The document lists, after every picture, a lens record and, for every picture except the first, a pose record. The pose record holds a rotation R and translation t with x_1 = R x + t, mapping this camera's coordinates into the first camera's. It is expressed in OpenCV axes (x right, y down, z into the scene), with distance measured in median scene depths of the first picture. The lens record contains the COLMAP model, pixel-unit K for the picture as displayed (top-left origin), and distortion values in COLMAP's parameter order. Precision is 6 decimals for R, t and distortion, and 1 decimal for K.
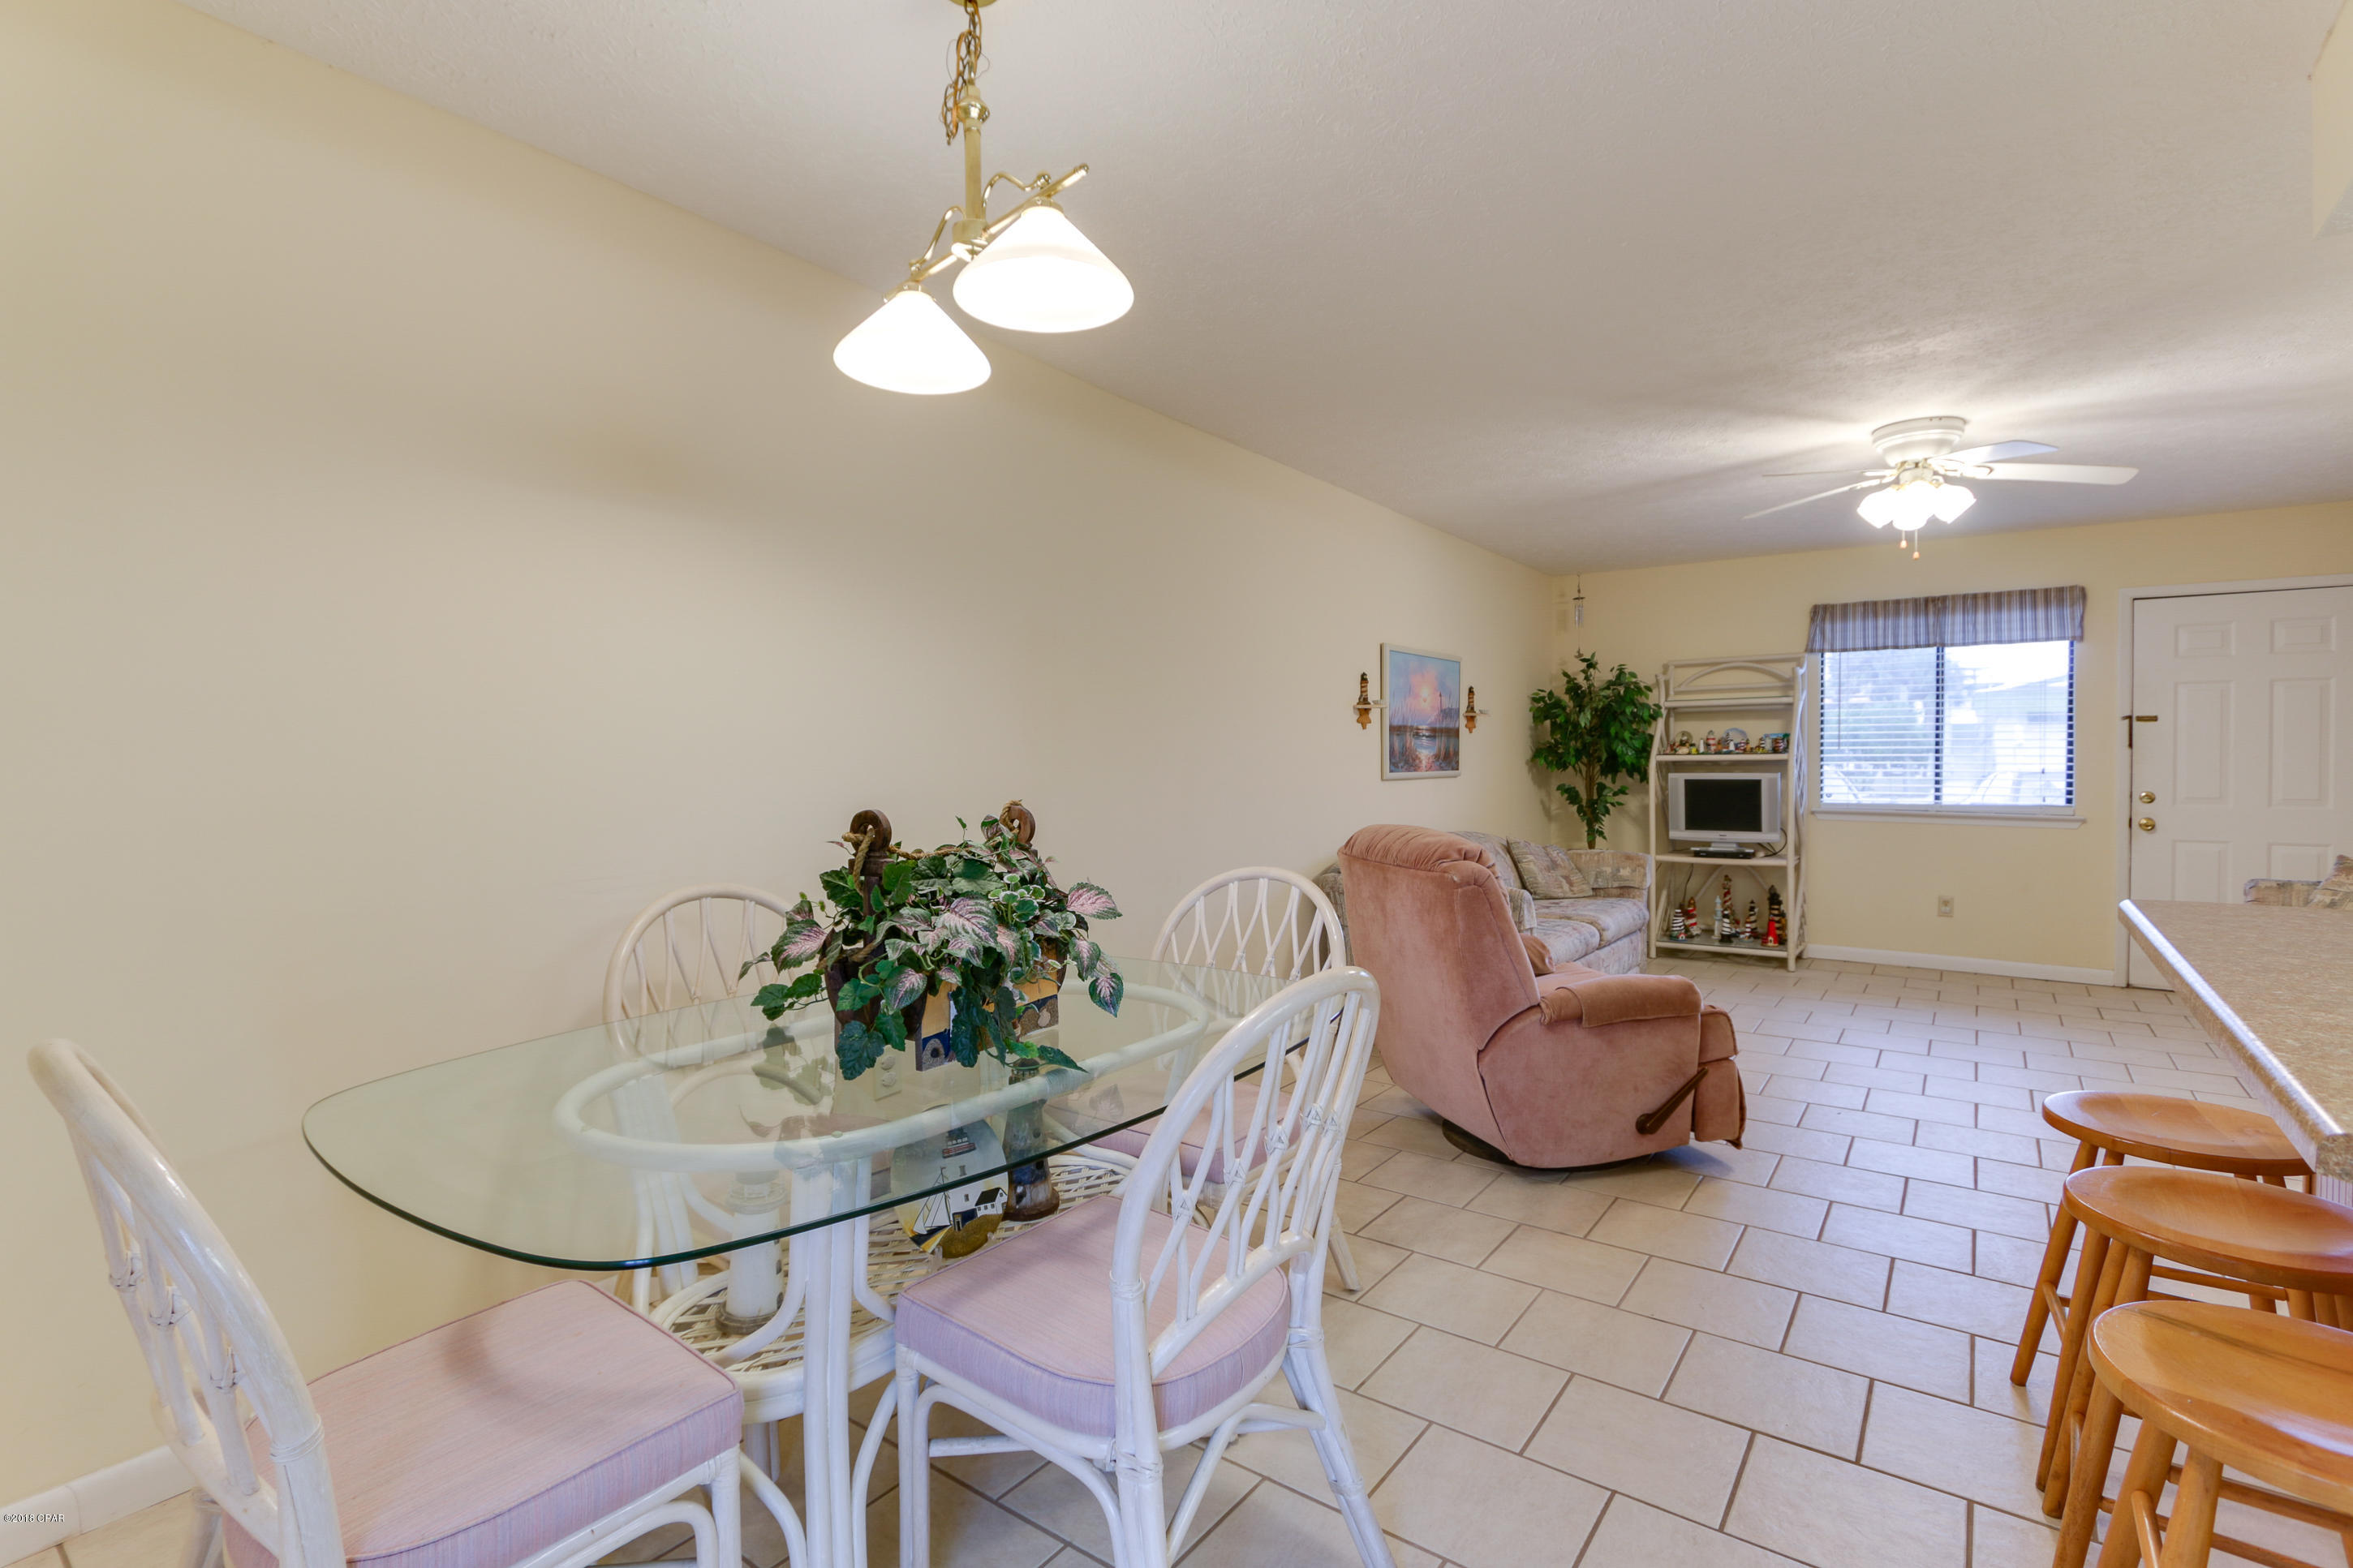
lens RADIAL K [[1092.9, 0, 1157.4], [0, 1092.9, 783.3], [0, 0, 1]] dist [-0.018929, 0.002352]
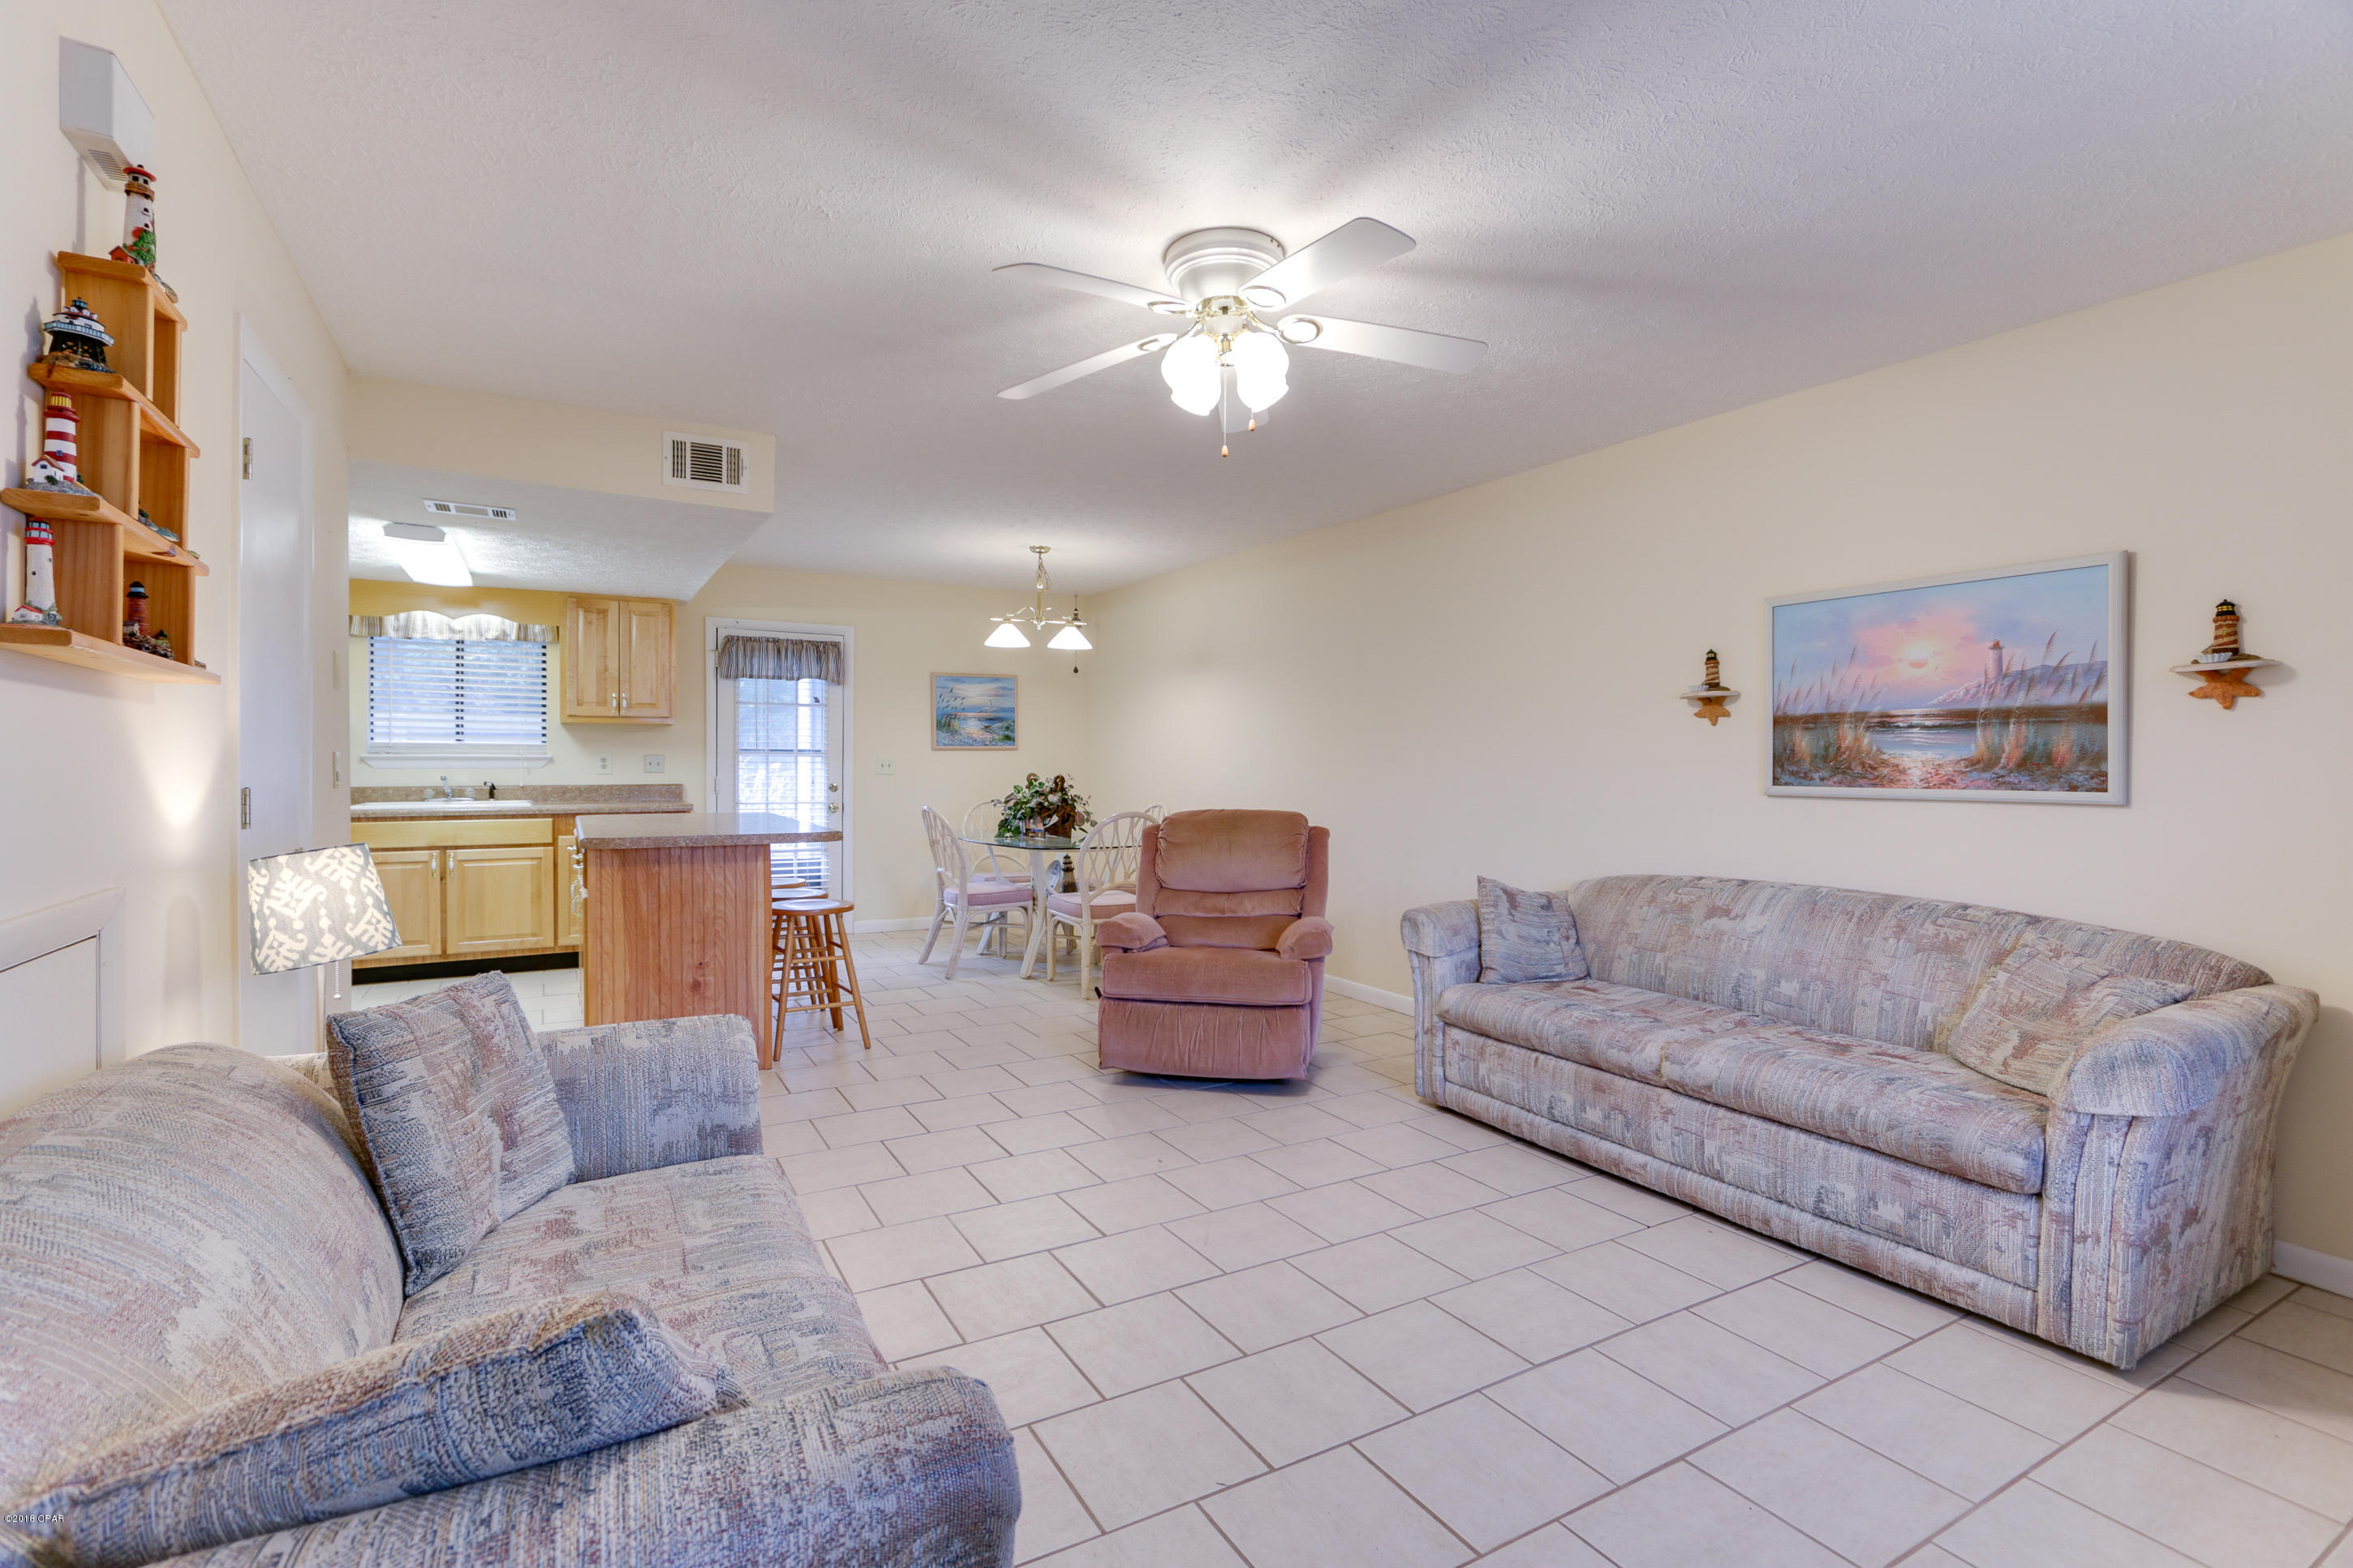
lens RADIAL K [[1092.9, 0, 1157.4], [0, 1092.9, 774.9], [0, 0, 1]] dist [-0.018929, 0.002352]
pose [[-0.399354, 0.012039, -0.916718, 0.861956], [-0.024834, 0.999405, 0.023944, -0.020216], [0.916460, 0.032328, -0.398818, 0.802397]]
